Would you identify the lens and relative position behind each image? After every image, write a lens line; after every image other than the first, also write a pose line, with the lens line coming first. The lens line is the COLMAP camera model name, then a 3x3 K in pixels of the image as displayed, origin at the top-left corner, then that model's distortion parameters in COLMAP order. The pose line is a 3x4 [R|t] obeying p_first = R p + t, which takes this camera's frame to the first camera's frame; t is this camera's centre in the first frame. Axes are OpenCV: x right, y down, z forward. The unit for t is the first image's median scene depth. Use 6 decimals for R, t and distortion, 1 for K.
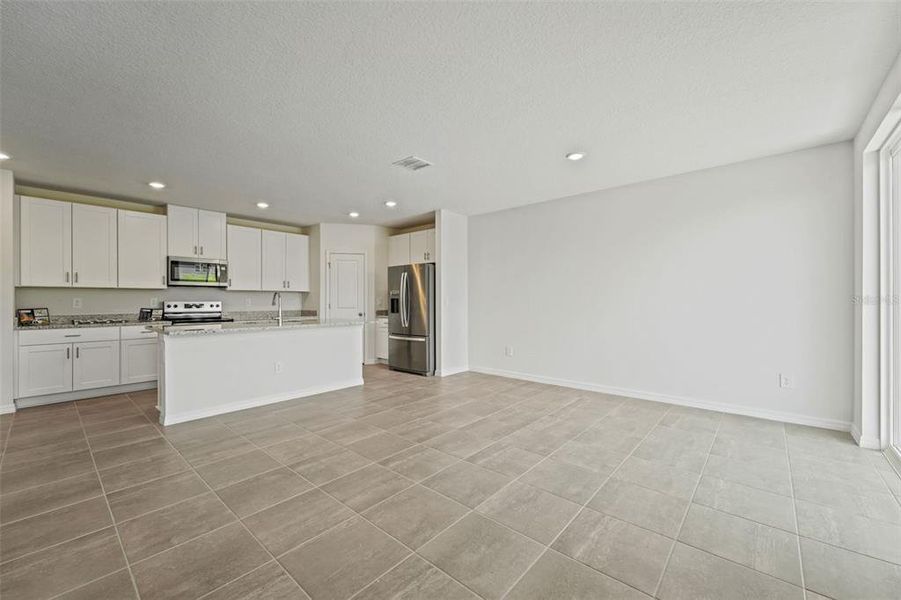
lens RADIAL K [[363.1, 0, 447.9], [0, 363.1, 301.3], [0, 0, 1]] dist [0.000967, 0.000251]
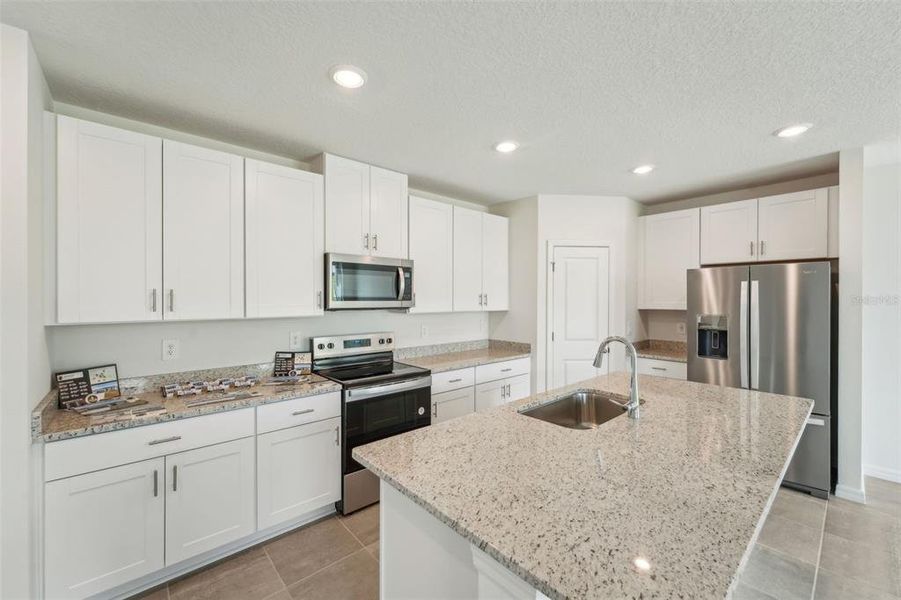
lens RADIAL K [[364.3, 0, 450.5], [0, 364.3, 300.0], [0, 0, 1]] dist [-0.002097, -0.000644]
pose [[0.993234, 0.001438, -0.116118, -0.530007], [-0.001329, 0.999999, 0.001013, -0.057390], [0.116119, -0.000852, 0.993235, 0.501841]]
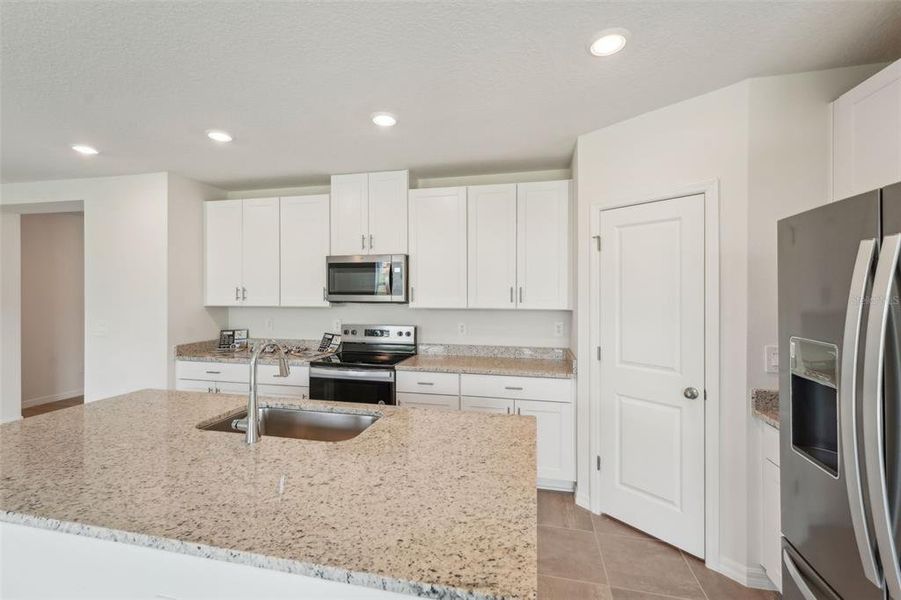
lens RADIAL K [[383.7, 0, 450.1], [0, 383.7, 291.7], [0, 0, 1]] dist [0.002254, 0.000100]
pose [[0.484259, 0.000960, -0.874924, -0.072055], [-0.004619, 0.999988, -0.001460, -0.061115], [0.874913, 0.004749, 0.484258, 0.850594]]
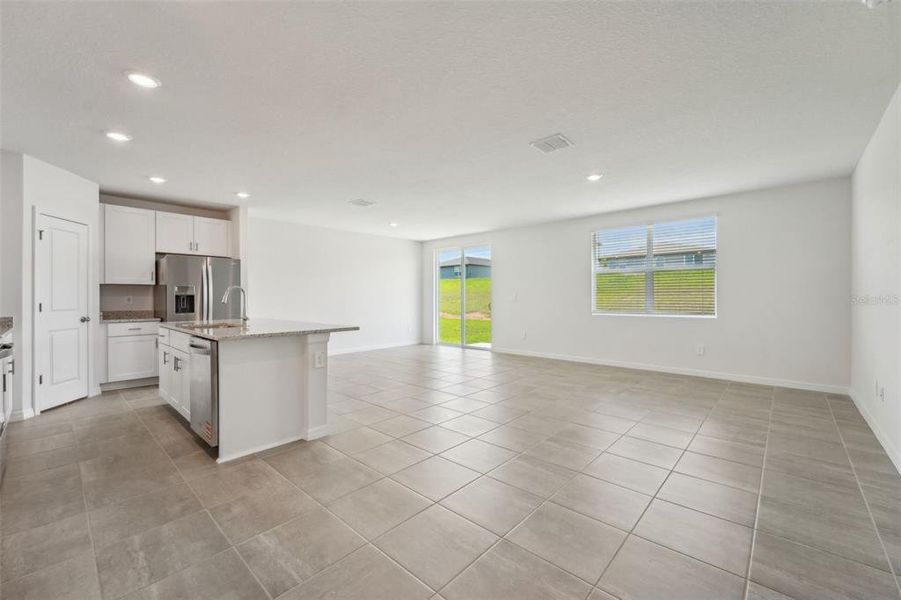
lens RADIAL K [[364.3, 0, 450.5], [0, 364.3, 300.0], [0, 0, 1]] dist [-0.002097, -0.000644]
pose [[0.013828, -0.005267, 0.999891, -1.106034], [0.005006, 0.999974, 0.005198, 0.003139], [-0.999892, 0.004934, 0.013854, 0.448035]]
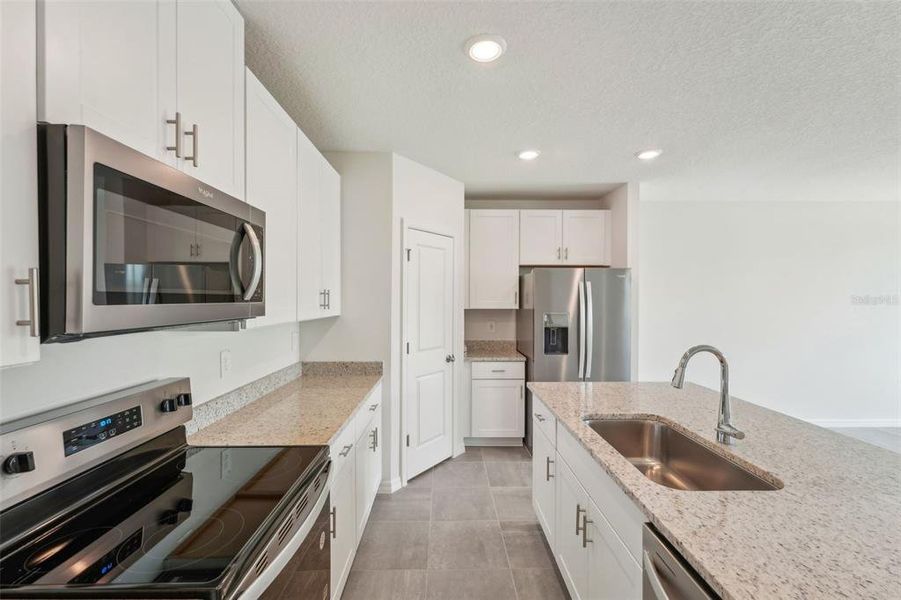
lens RADIAL K [[380.5, 0, 450.5], [0, 380.5, 300.0], [0, 0, 1]] dist [-0.001926, -0.000225]
pose [[0.738367, -0.002922, 0.674393, -0.750638], [0.001248, 0.999995, 0.002966, -0.057751], [-0.674398, -0.001348, 0.738367, 0.788029]]
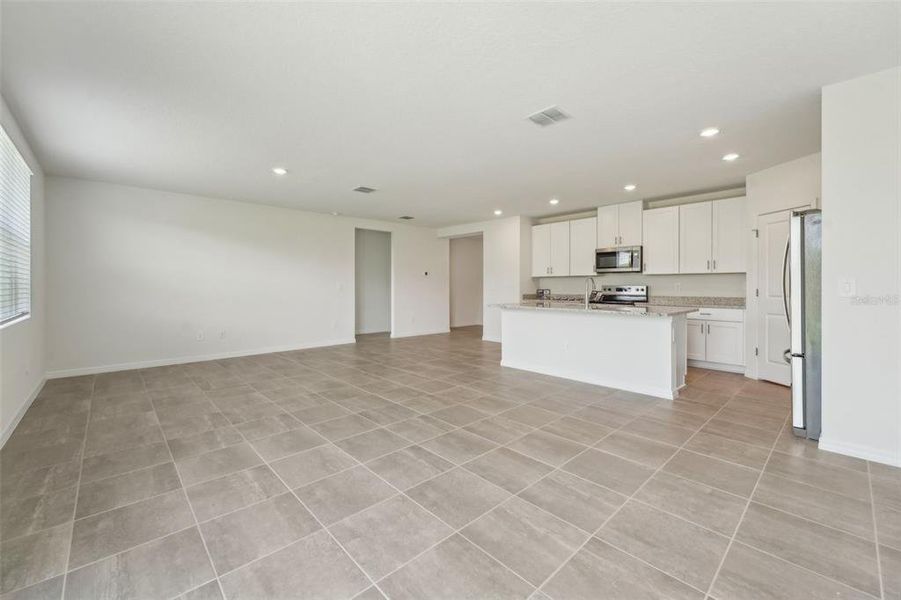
lens RADIAL K [[366.8, 0, 446.5], [0, 366.8, 289.8], [0, 0, 1]] dist [-0.000139, -0.000174]
pose [[-0.102129, 0.014661, -0.994663, 0.531587], [-0.000899, 0.999890, 0.014830, -0.003074], [0.994771, 0.002409, -0.102104, 0.610449]]
